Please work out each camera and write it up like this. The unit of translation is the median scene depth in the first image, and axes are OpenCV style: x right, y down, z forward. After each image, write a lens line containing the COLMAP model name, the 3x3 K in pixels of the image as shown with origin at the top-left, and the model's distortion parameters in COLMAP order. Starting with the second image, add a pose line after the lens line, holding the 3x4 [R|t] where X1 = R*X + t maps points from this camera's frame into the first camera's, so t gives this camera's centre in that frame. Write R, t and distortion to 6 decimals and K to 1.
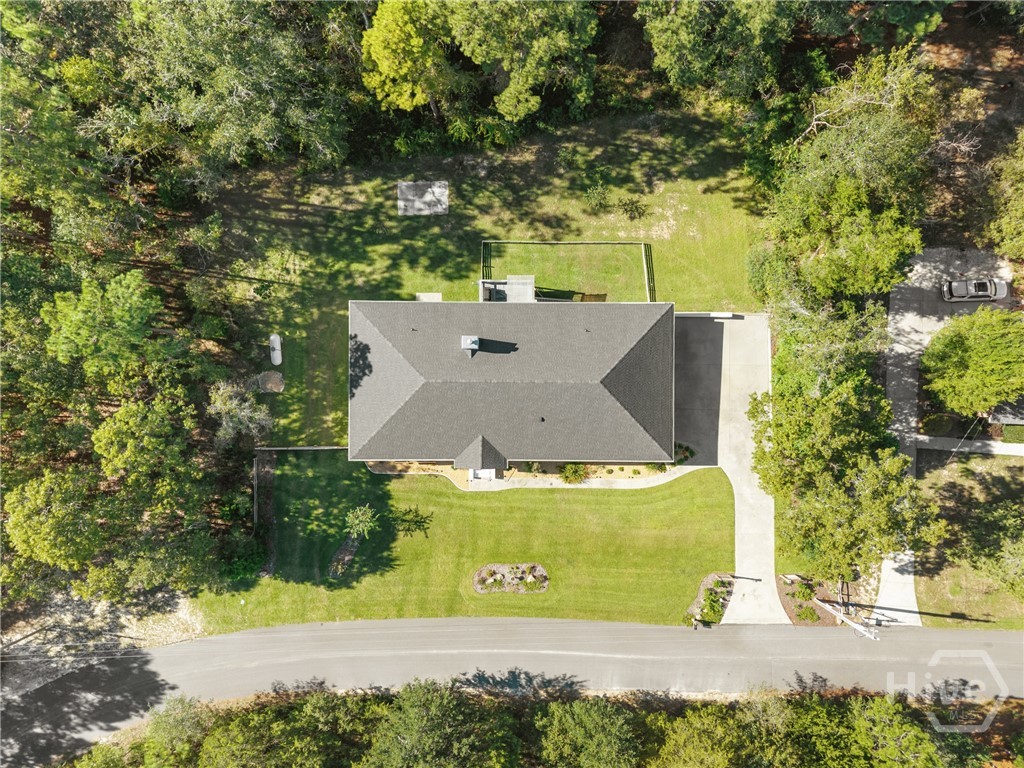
lens RADIAL K [[709.7, 0, 522.7], [0, 709.7, 383.8], [0, 0, 1]] dist [0.011984, 0.003121]
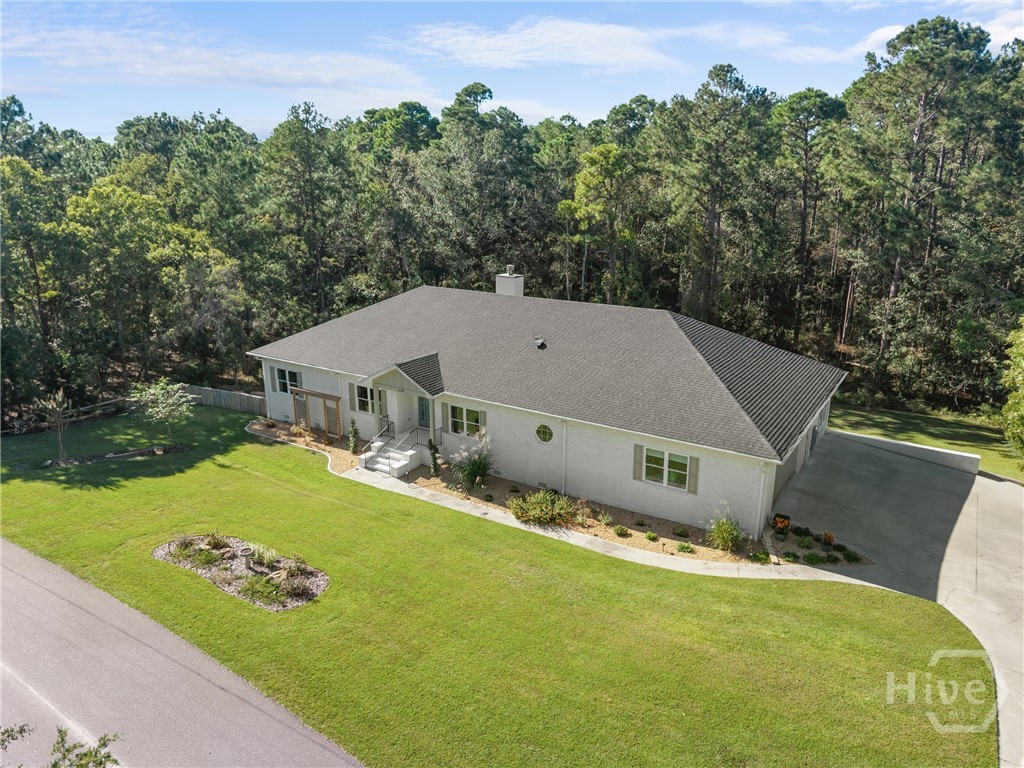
lens RADIAL K [[709.7, 0, 520.3], [0, 709.7, 378.6], [0, 0, 1]] dist [0.011984, 0.003121]
pose [[0.843162, 0.112426, -0.525774, 0.276645], [-0.537215, 0.215914, -0.815341, 0.465802], [0.021857, 0.969918, 0.242448, 0.820684]]
